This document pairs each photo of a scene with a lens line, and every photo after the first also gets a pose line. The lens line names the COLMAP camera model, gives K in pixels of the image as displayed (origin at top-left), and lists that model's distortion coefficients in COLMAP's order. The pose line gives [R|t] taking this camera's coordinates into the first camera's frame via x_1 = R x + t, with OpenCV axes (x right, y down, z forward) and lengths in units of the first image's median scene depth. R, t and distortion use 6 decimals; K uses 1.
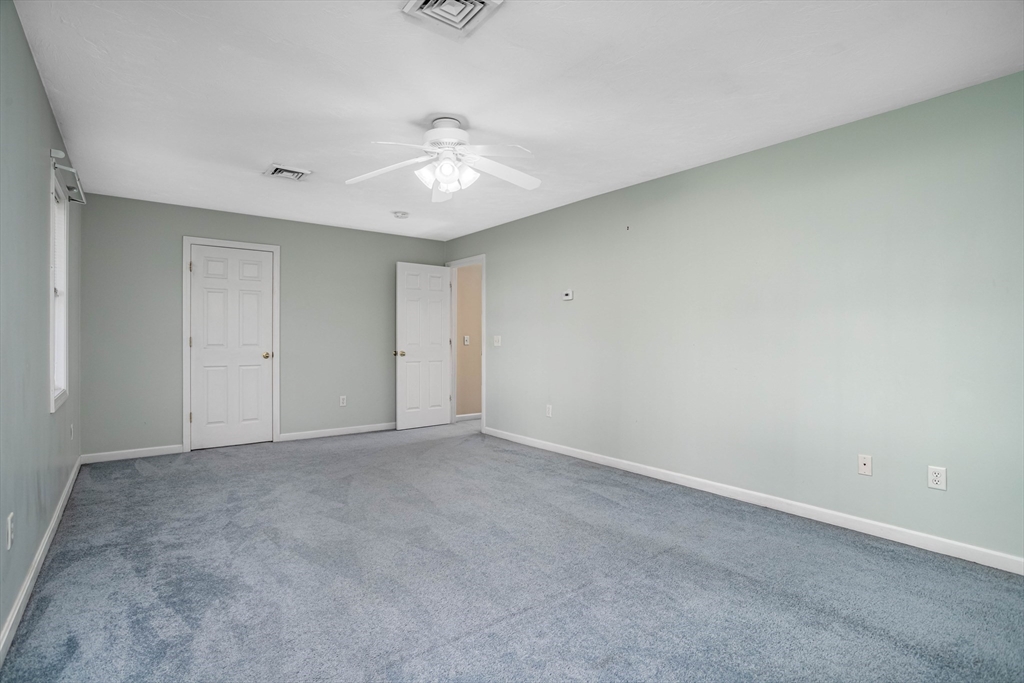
lens RADIAL K [[495.6, 0, 514.4], [0, 495.6, 338.1], [0, 0, 1]] dist [-0.046825, 0.019090]
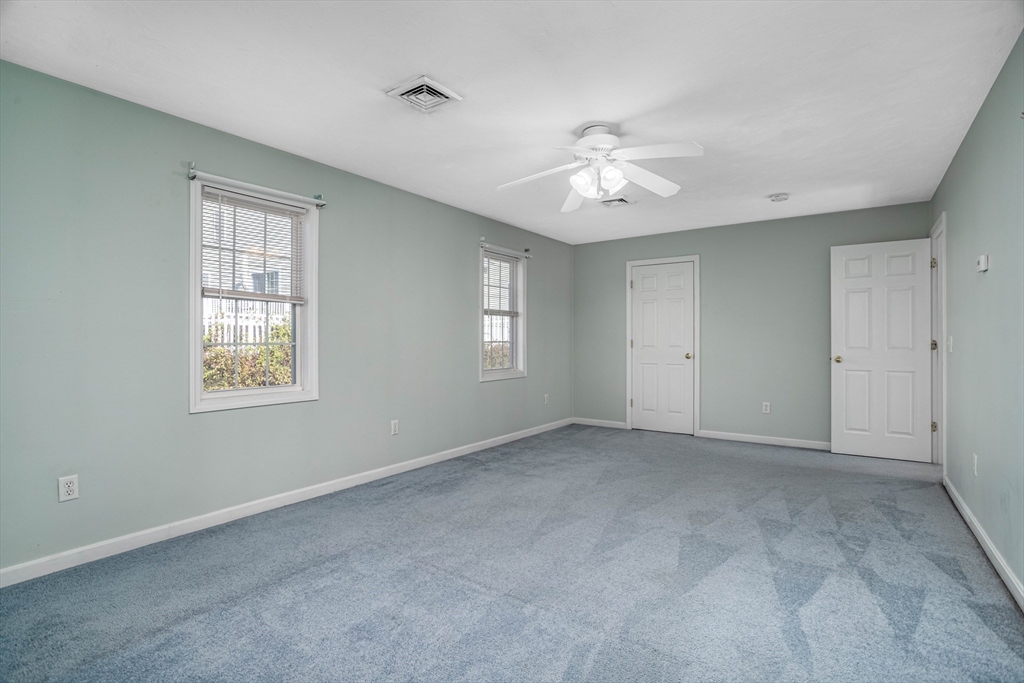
lens RADIAL K [[495.6, 0, 510.7], [0, 495.6, 346.7], [0, 0, 1]] dist [-0.046825, 0.019090]
pose [[0.277977, 0.010015, -0.960536, 0.492133], [0.002628, 0.999934, 0.011187, 0.000604], [0.960584, -0.005634, 0.277932, 0.337795]]
